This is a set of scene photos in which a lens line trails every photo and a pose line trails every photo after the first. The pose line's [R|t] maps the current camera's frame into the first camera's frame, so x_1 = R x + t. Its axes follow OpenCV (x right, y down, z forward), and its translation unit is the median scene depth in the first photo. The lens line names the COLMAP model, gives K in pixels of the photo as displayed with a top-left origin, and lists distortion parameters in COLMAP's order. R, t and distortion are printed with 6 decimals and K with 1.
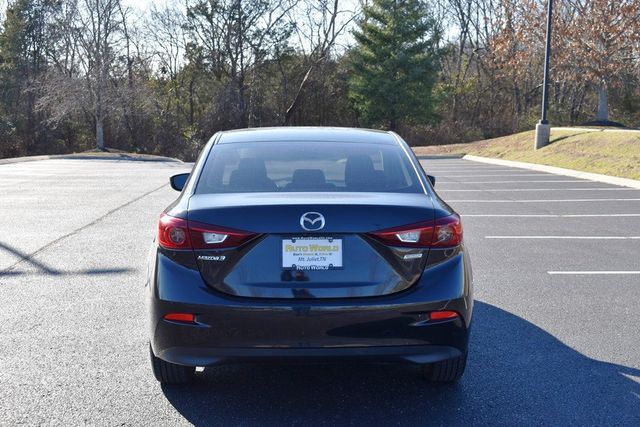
lens RADIAL K [[850.5, 0, 319.9], [0, 850.5, 212.7], [0, 0, 1]] dist [0.033995, 0.000000]
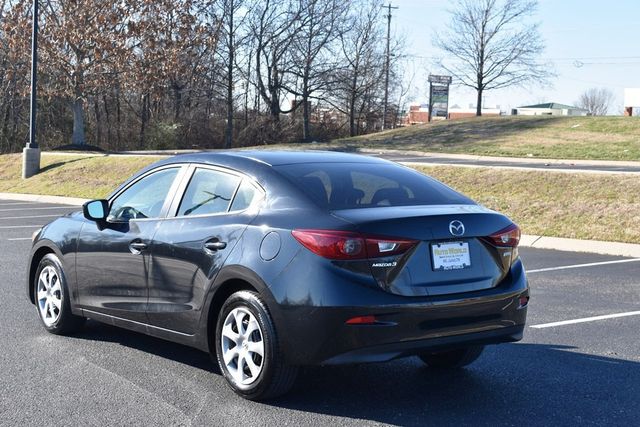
lens RADIAL K [[1068.0, 0, 319.9], [0, 1068.0, 213.3], [0, 0, 1]] dist [-0.007098, 0.000000]
pose [[0.808760, -0.032177, 0.587258, -1.028466], [0.057217, 0.998071, -0.024111, 0.014185], [-0.585349, 0.053101, 0.809040, -0.105093]]
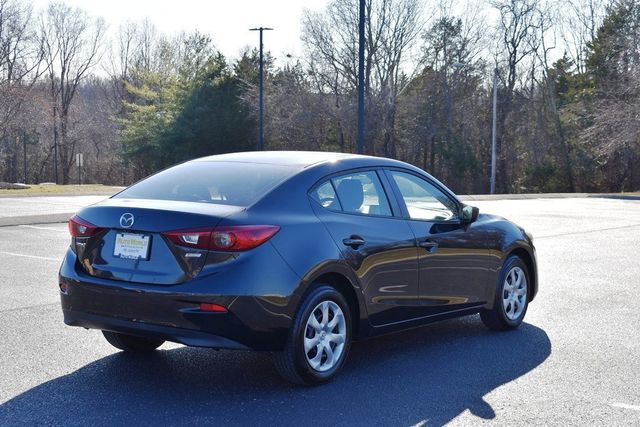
lens RADIAL K [[1028.4, 0, 317.9], [0, 1028.4, 219.1], [0, 0, 1]] dist [0.010502, 0.000000]
pose [[0.790099, 0.058905, -0.610142, 1.138397], [-0.087224, 0.996047, -0.016790, 0.009210], [0.606741, 0.066485, 0.792114, -0.049590]]
